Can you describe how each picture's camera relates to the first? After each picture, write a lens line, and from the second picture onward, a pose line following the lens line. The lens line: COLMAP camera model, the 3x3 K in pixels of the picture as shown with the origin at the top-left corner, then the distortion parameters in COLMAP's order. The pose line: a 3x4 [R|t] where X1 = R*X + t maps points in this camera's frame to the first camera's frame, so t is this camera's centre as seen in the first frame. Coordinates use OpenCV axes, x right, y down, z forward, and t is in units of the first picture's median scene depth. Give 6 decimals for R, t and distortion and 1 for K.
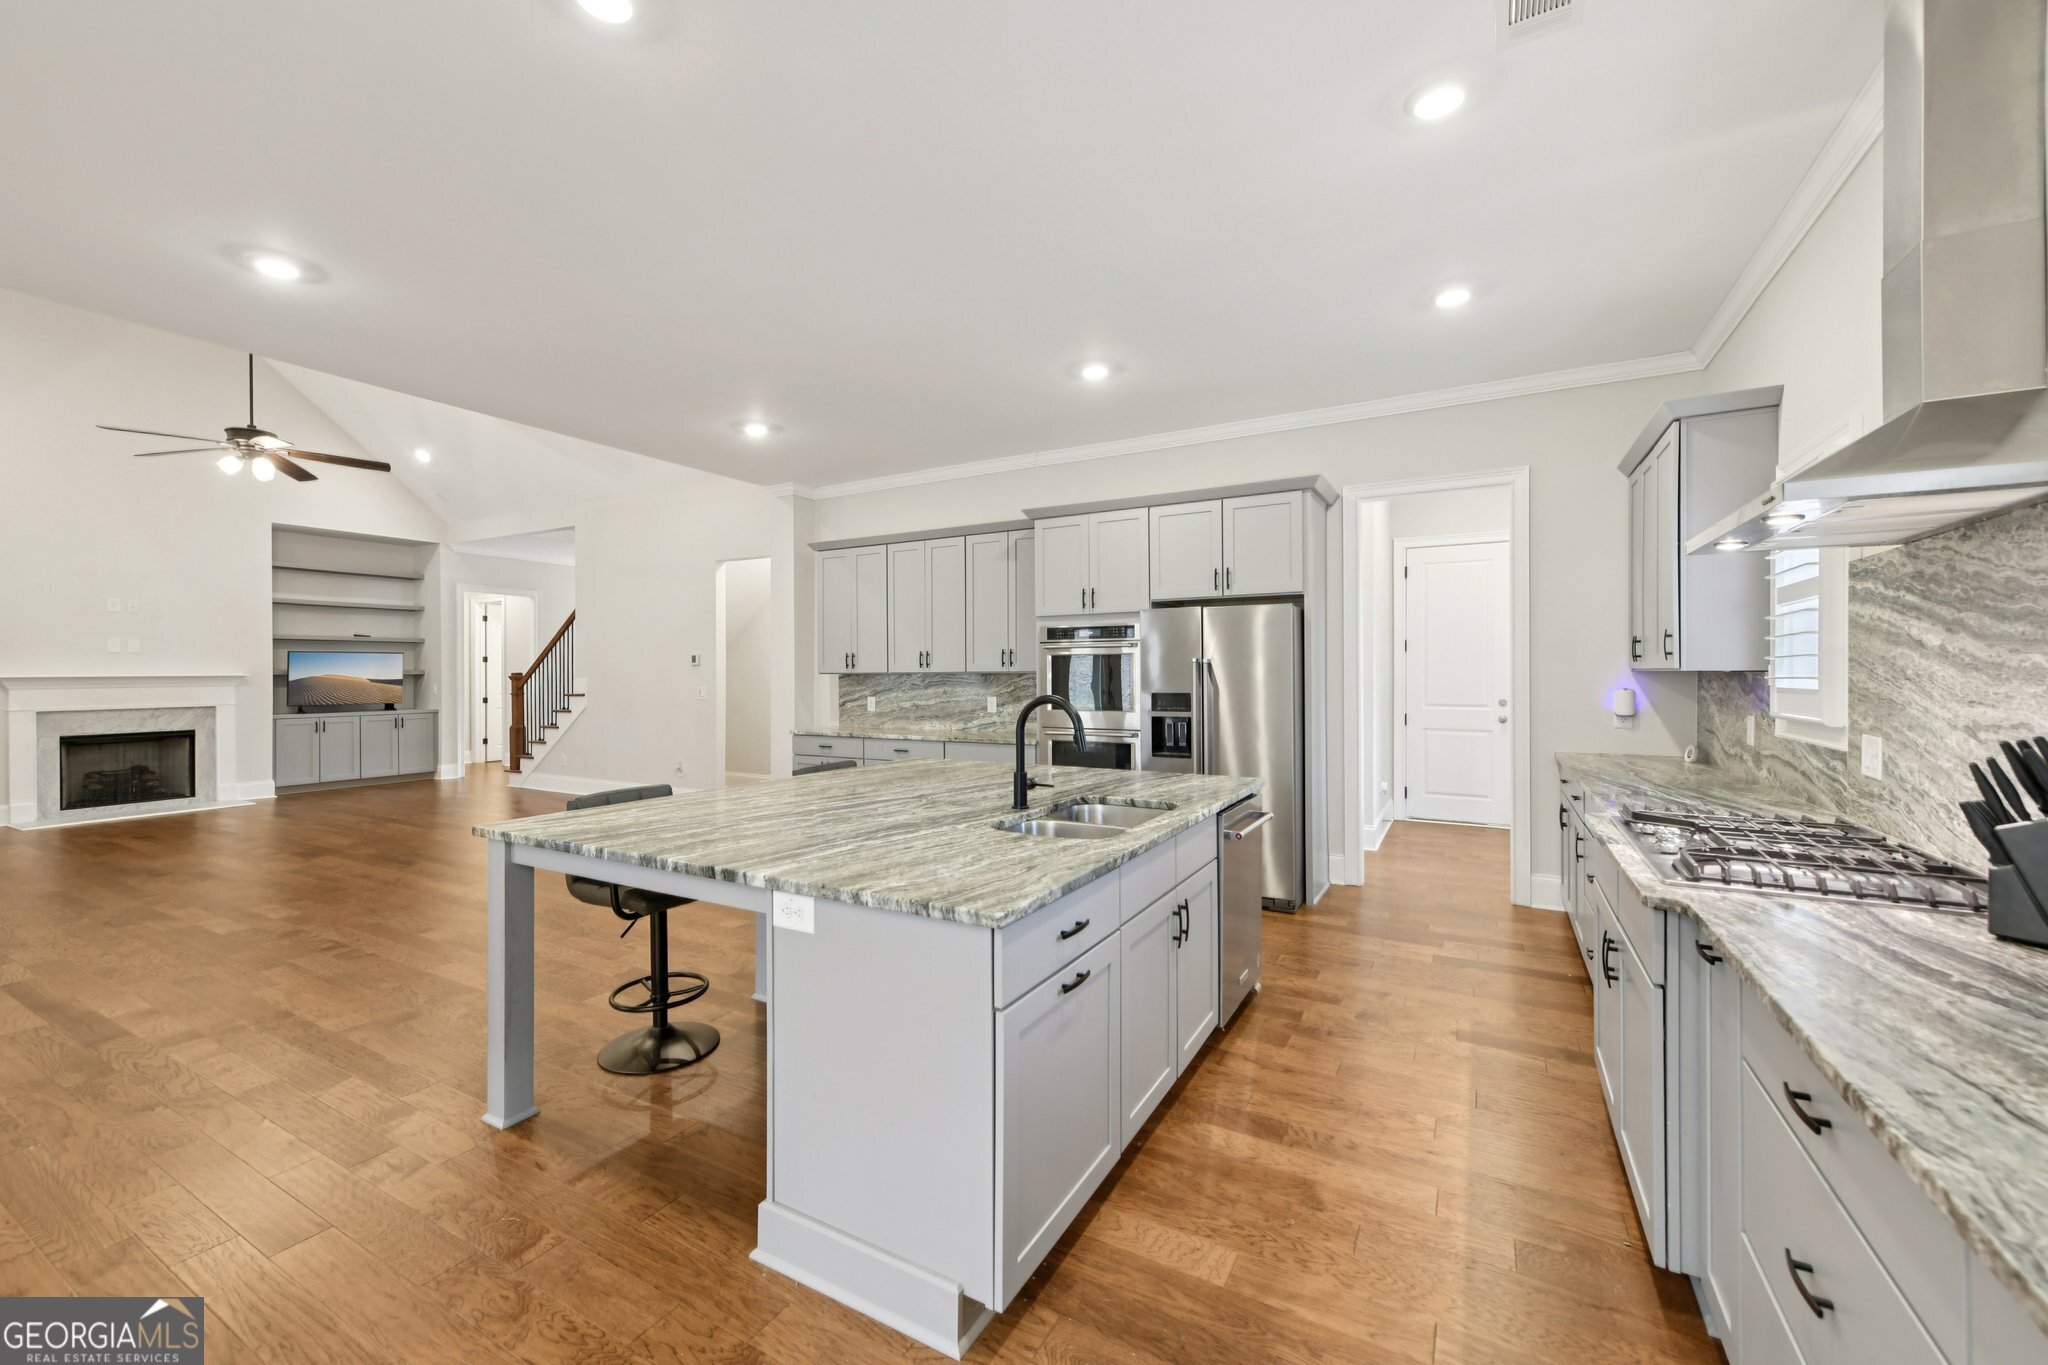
lens RADIAL K [[813.3, 0, 1014.3], [0, 813.3, 674.2], [0, 0, 1]] dist [0.009327, -0.000142]
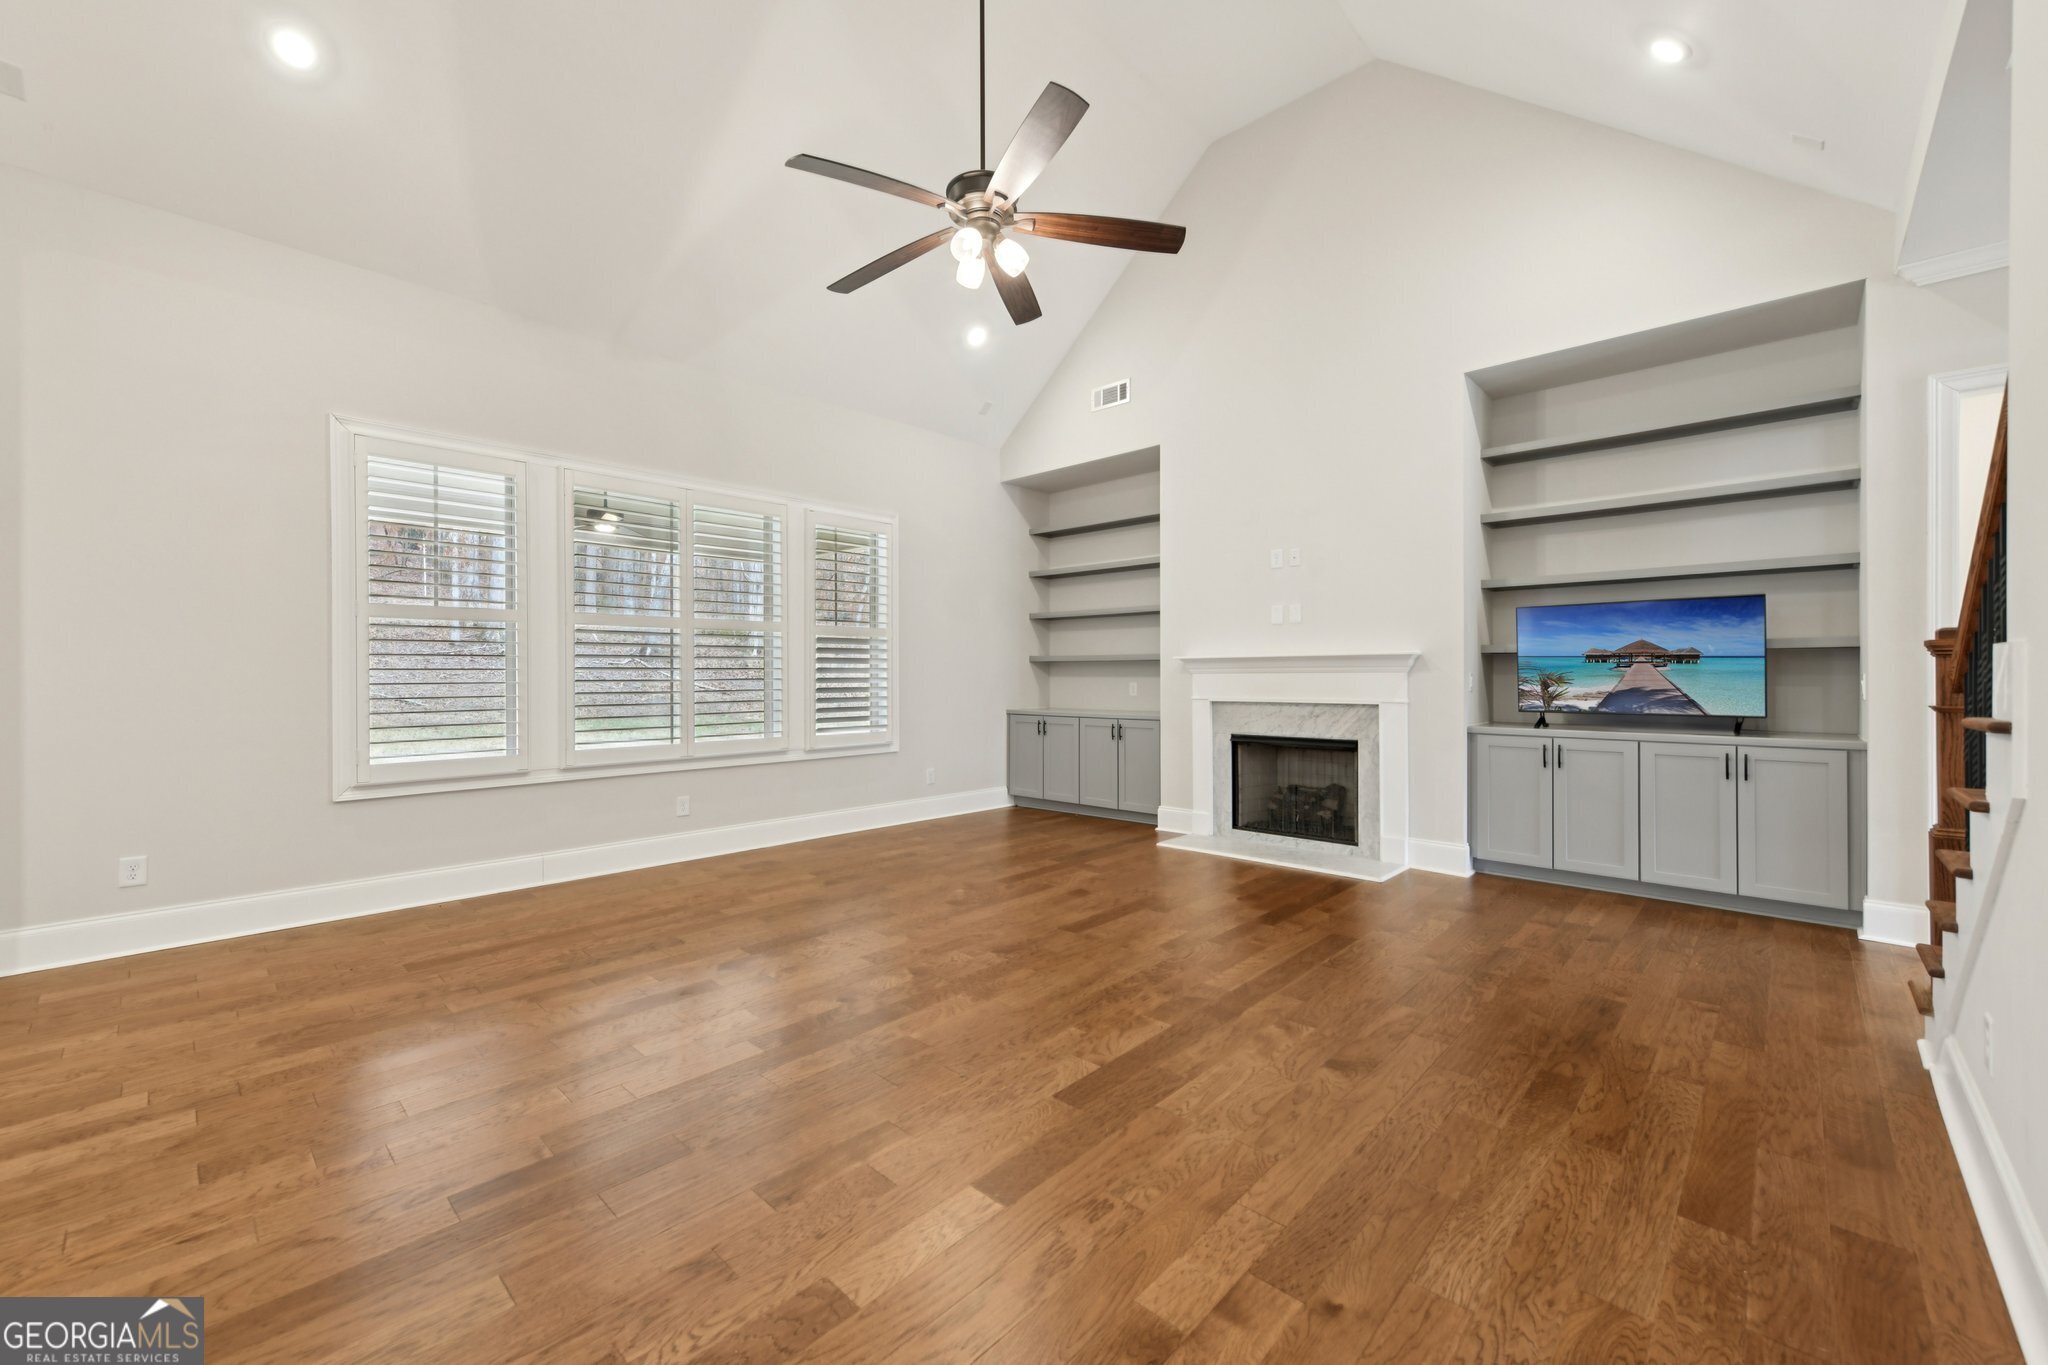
lens RADIAL K [[813.3, 0, 1020.9], [0, 813.3, 675.6], [0, 0, 1]] dist [0.009327, -0.000142]
pose [[-0.237177, 0.006236, -0.971447, -0.436671], [0.001168, 0.999981, 0.006134, 0.018347], [0.971466, 0.000320, -0.237179, 1.197188]]
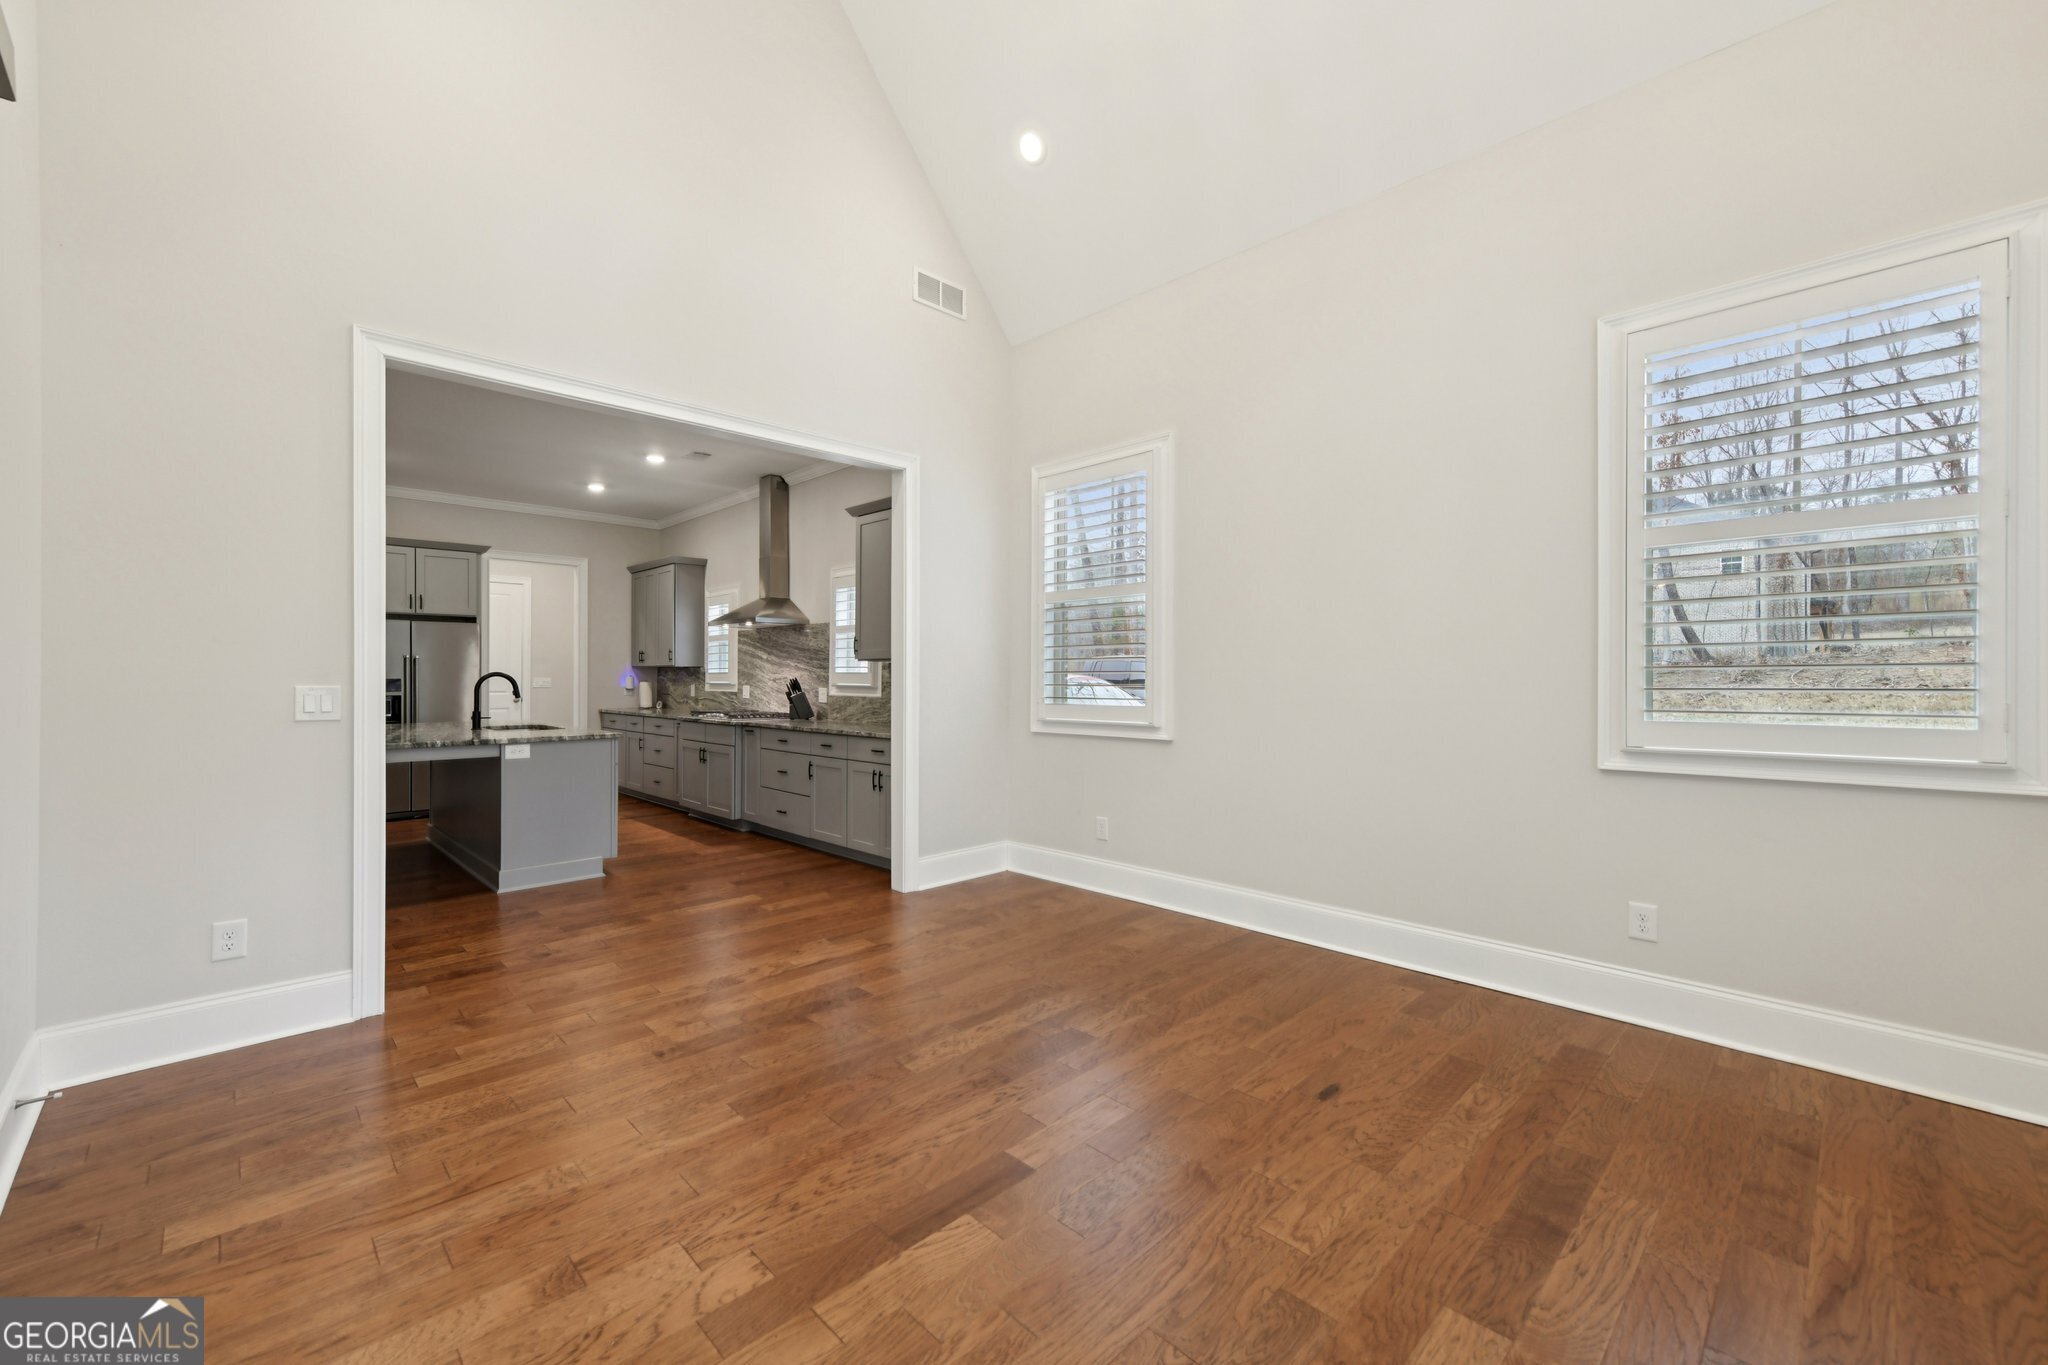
lens RADIAL K [[813.3, 0, 1015.2], [0, 813.3, 670.8], [0, 0, 1]] dist [0.009327, -0.000142]
pose [[0.274890, 0.008703, 0.961436, -0.677717], [0.002186, 0.999951, -0.009677, 0.019065], [-0.961473, 0.004761, 0.274857, -0.351080]]
